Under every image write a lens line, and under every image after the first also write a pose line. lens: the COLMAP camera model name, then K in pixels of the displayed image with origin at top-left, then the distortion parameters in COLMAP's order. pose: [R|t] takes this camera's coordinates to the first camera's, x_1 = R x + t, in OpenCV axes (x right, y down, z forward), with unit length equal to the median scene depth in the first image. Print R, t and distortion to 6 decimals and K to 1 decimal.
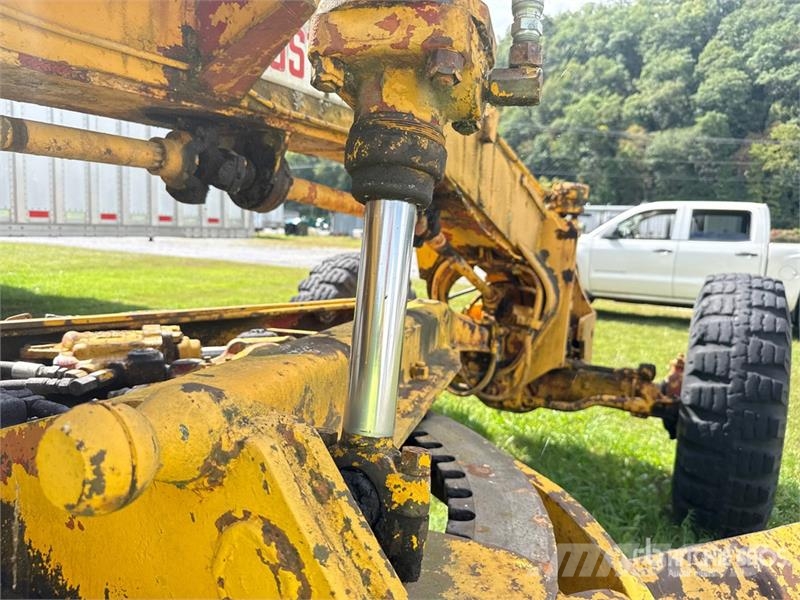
lens RADIAL K [[573.2, 0, 397.7], [0, 573.2, 307.8], [0, 0, 1]] dist [0.067885, -0.132121]
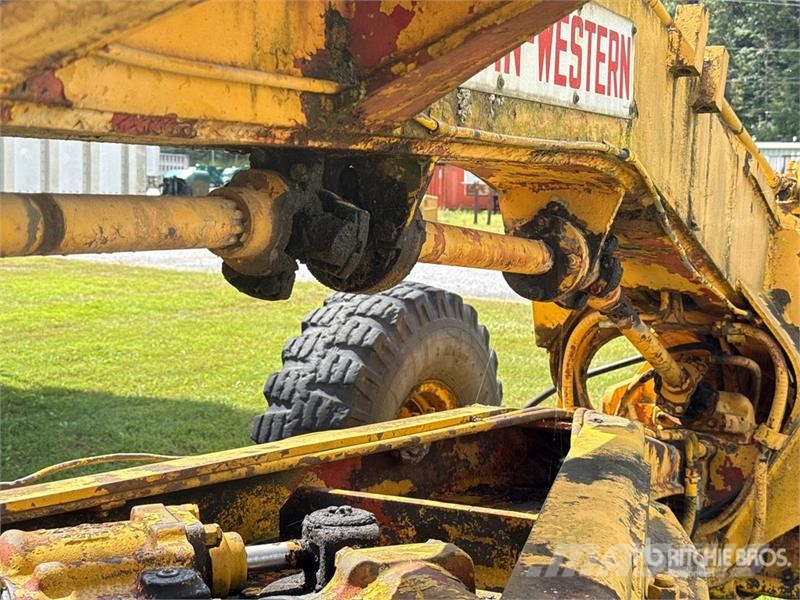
lens RADIAL K [[1119.2, 0, 381.0], [0, 1119.2, 297.2], [0, 0, 1]] dist [0.129827, -0.088772]
pose [[0.999979, -0.006368, 0.001561, -0.108147], [0.006422, 0.999249, -0.038200, -0.059591], [-0.001316, 0.038210, 0.999269, -0.018024]]
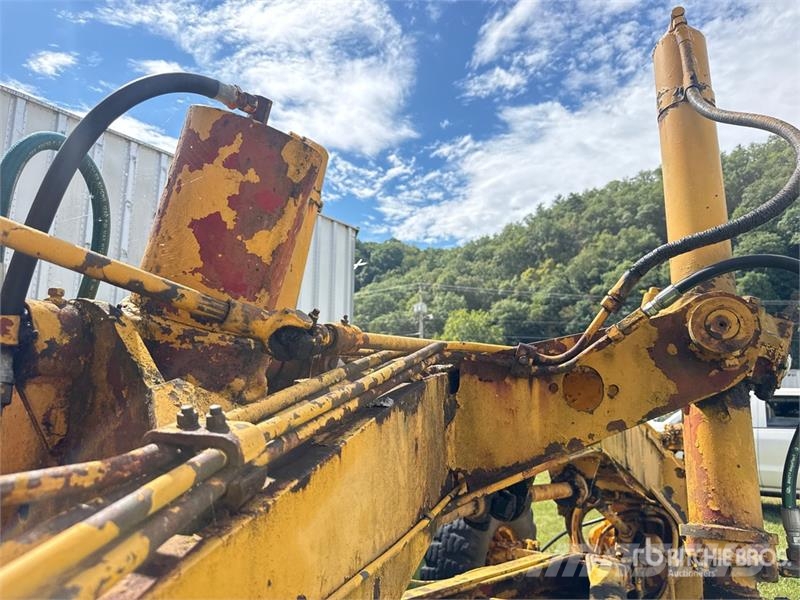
lens RADIAL K [[571.5, 0, 392.1], [0, 571.5, 303.3], [0, 0, 1]] dist [0.082038, -0.180746]
pose [[0.995835, -0.040492, -0.081687, -0.185885], [0.015142, 0.956972, -0.289785, -0.130603], [0.089906, 0.287341, 0.953600, -0.243722]]
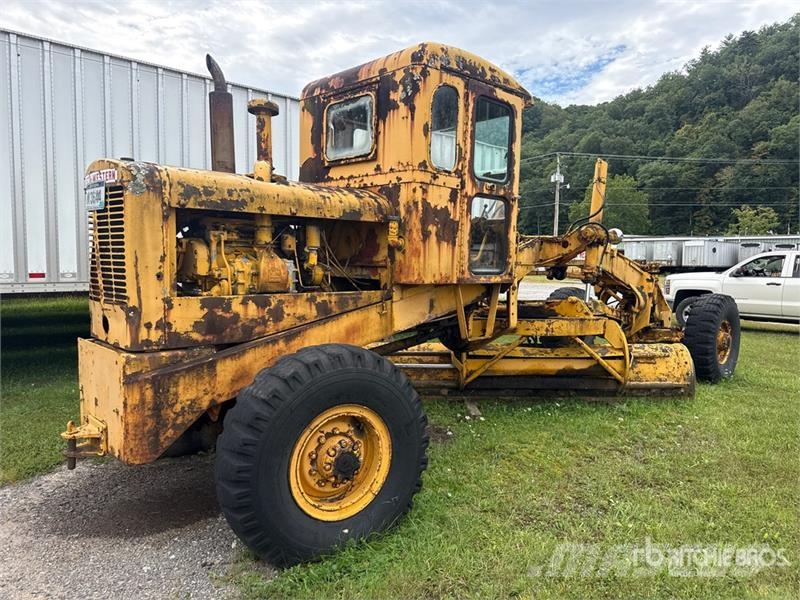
lens RADIAL K [[573.5, 0, 400.0], [0, 573.5, 300.0], [0, 0, 1]] dist [0.054706, -0.048384]
pose [[0.953970, -0.003291, -0.299886, -0.031762], [-0.018777, 0.997323, -0.070677, 0.203541], [0.299315, 0.073055, 0.951353, -2.182650]]
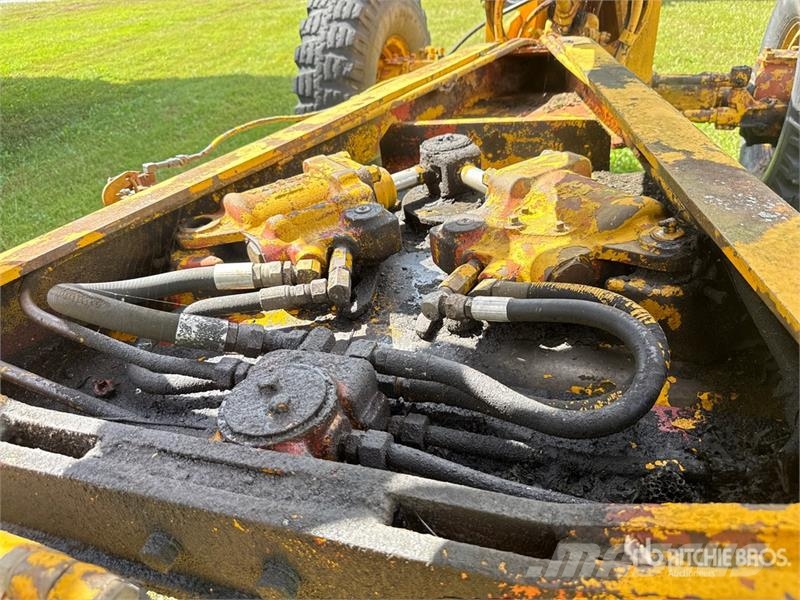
lens RADIAL K [[572.4, 0, 381.3], [0, 572.4, 300.4], [0, 0, 1]] dist [0.022356, -0.045199]
pose [[0.981987, -0.185102, 0.037939, -0.203700], [0.148799, 0.881315, 0.448489, -0.060228], [-0.116453, -0.434765, 0.892983, 0.141227]]
